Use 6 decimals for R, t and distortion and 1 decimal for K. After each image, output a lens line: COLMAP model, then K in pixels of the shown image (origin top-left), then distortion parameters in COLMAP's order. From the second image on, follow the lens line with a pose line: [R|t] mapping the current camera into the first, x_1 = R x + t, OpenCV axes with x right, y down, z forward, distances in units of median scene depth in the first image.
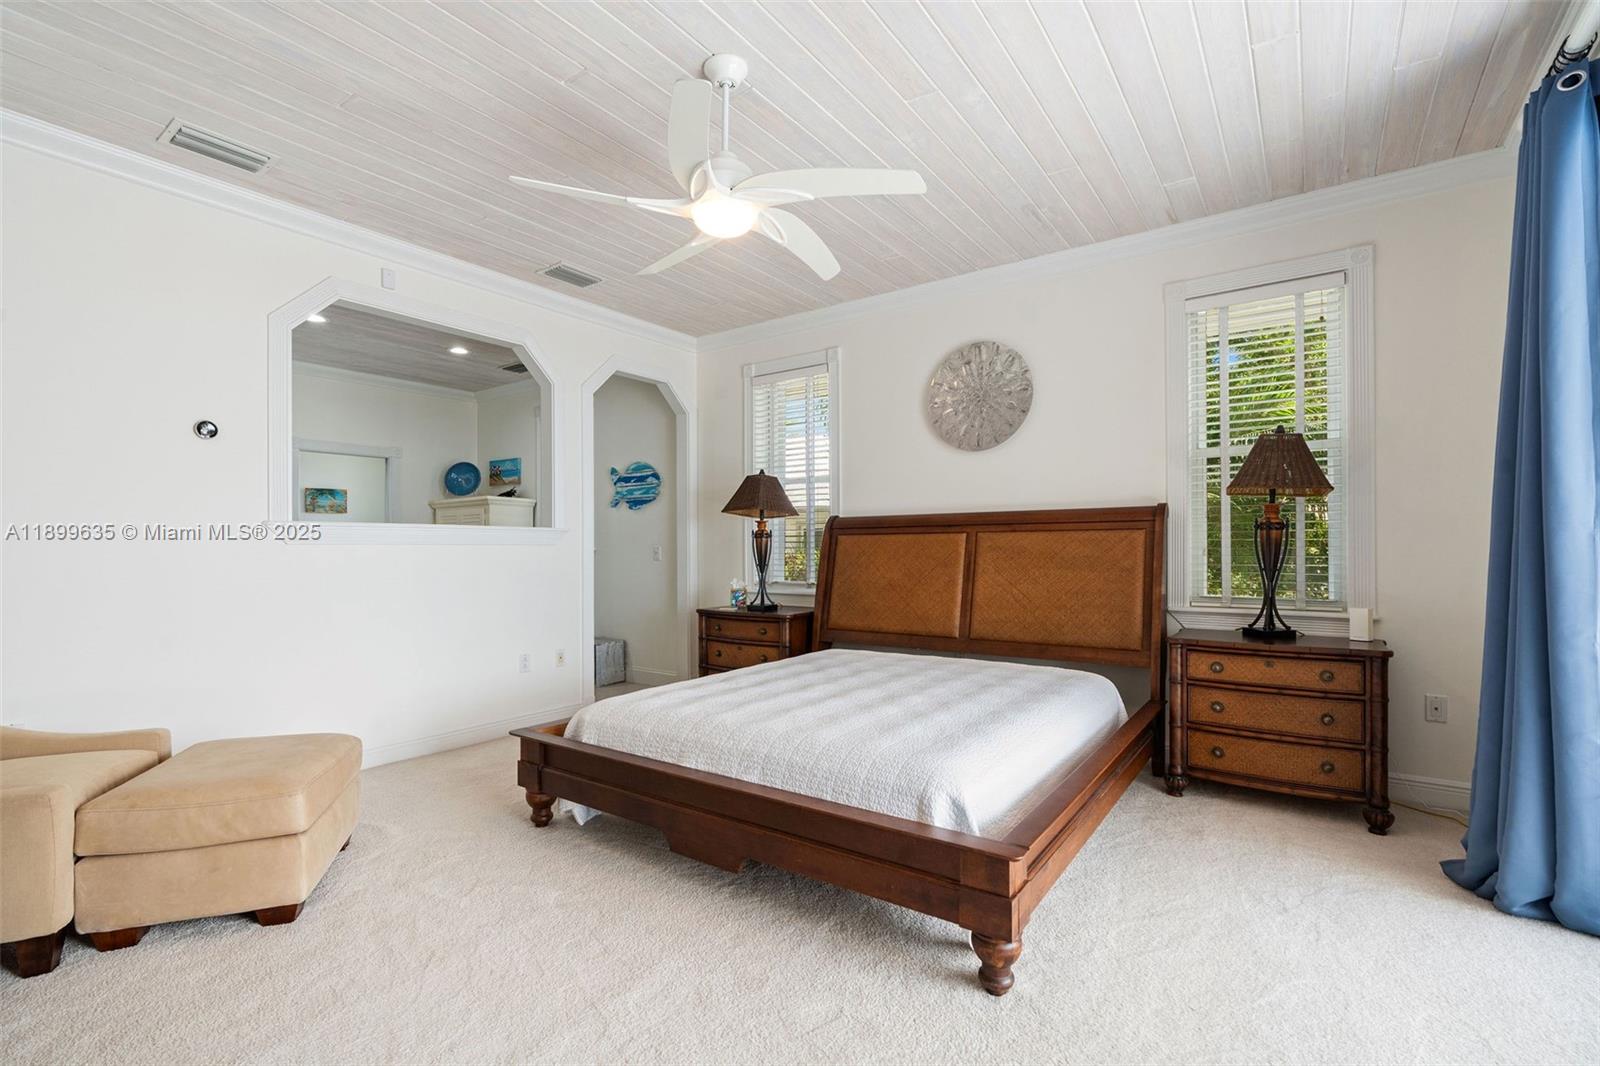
lens RADIAL K [[719.6, 0, 799.9], [0, 719.6, 541.2], [0, 0, 1]] dist [-0.000498, -0.000017]
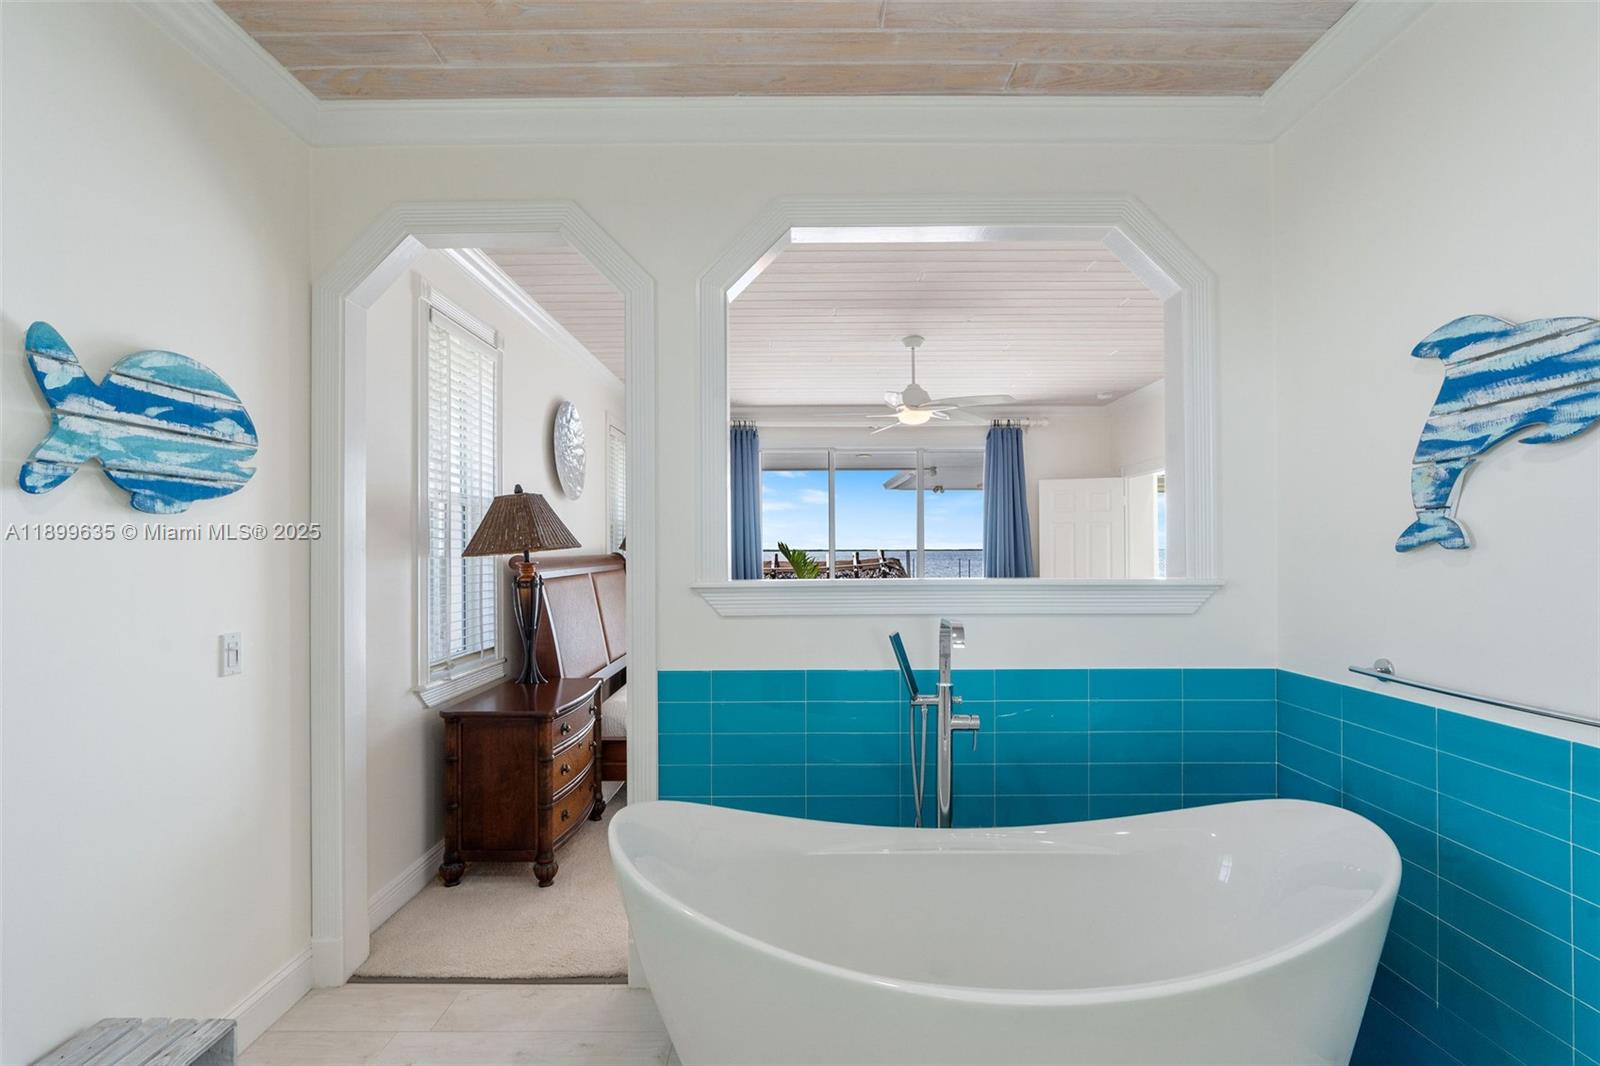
lens RADIAL K [[719.6, 0, 795.8], [0, 719.6, 543.3], [0, 0, 1]] dist [-0.000498, -0.000017]
pose [[-0.583225, 0.011335, 0.812231, -0.615609], [0.004156, 0.999931, -0.010970, -0.028421], [-0.812300, -0.003023, -0.583232, 0.972155]]
